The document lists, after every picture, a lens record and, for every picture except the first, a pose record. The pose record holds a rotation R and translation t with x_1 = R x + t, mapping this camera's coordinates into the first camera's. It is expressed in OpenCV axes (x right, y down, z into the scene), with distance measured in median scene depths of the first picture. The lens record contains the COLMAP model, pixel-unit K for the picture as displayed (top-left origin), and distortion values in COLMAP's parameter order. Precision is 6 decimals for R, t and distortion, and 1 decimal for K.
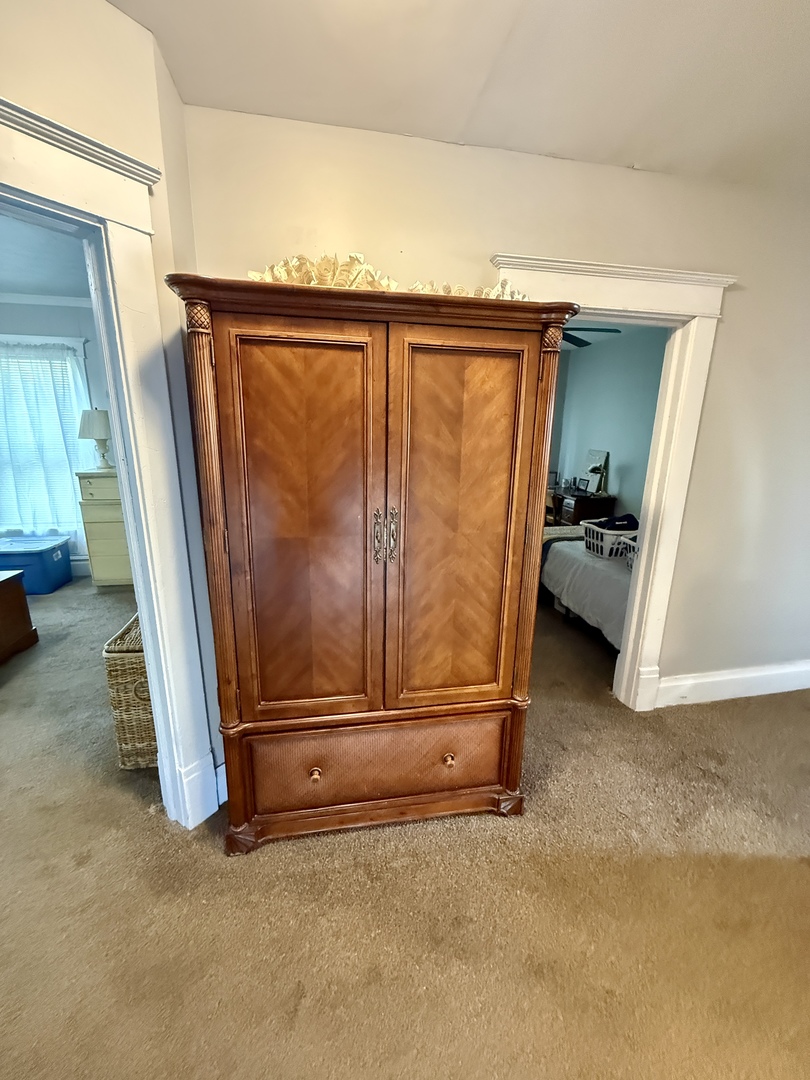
lens RADIAL K [[430.5, 0, 405.7], [0, 430.5, 534.1], [0, 0, 1]] dist [-0.001065, -0.000140]
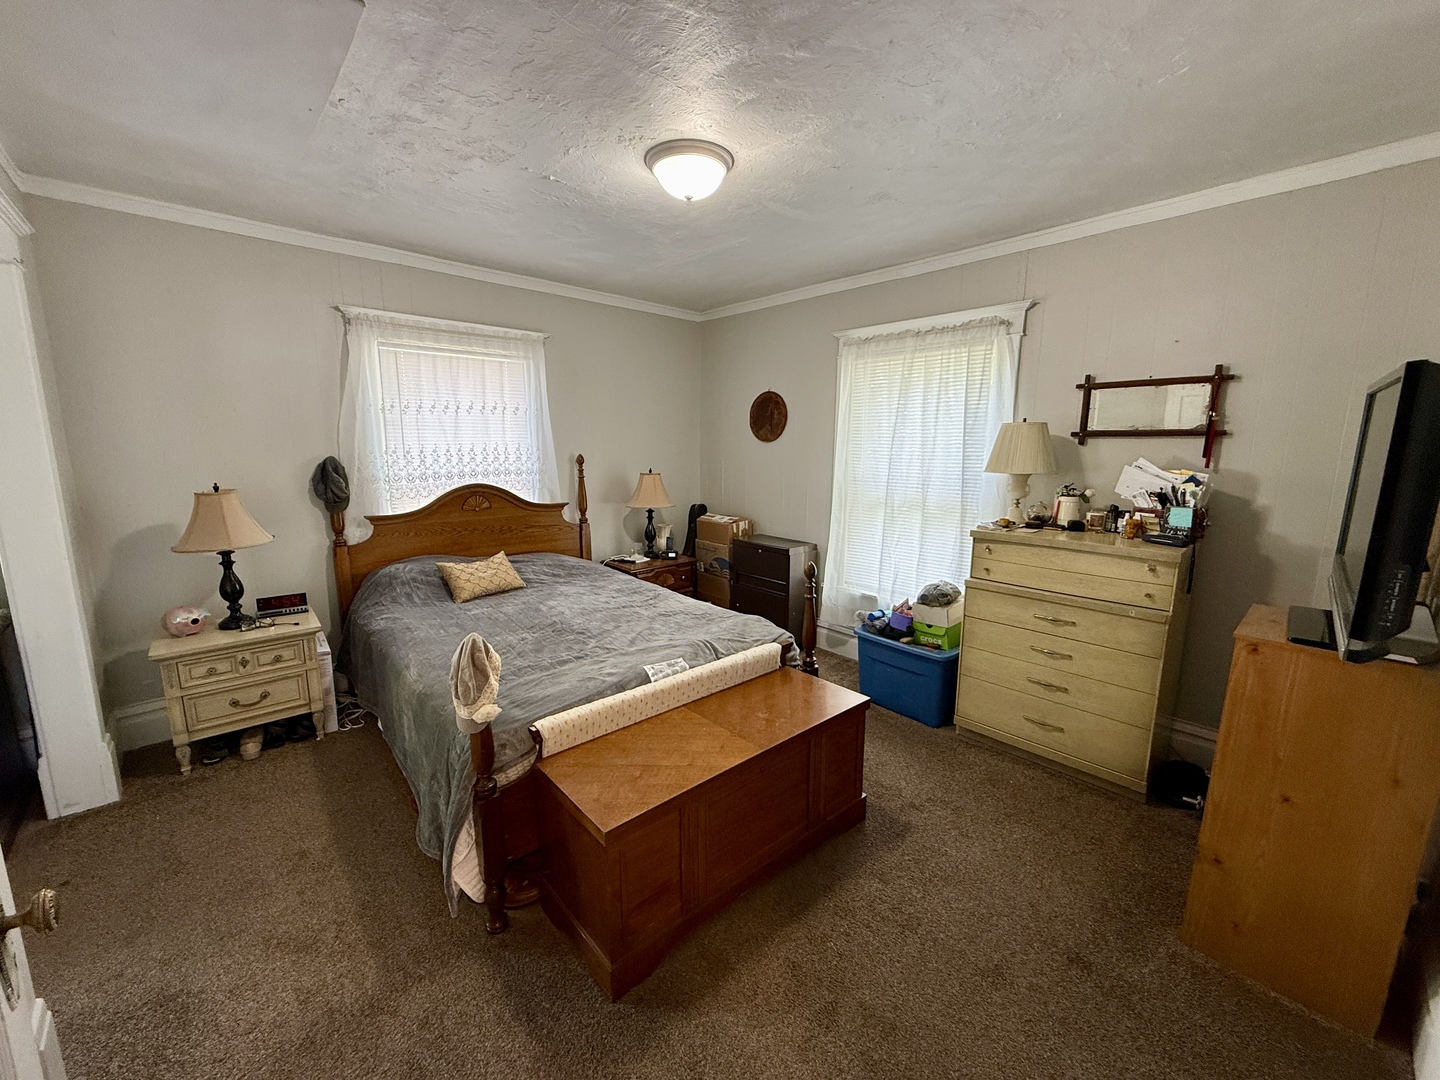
lens RADIAL K [[574.0, 0, 715.1], [0, 574.0, 542.2], [0, 0, 1]] dist [-0.001065, -0.000140]
pose [[0.535515, 0.129972, -0.834464, -0.274895], [-0.197638, 0.979936, 0.025796, -0.071032], [0.821074, 0.151108, 0.550458, 0.264981]]
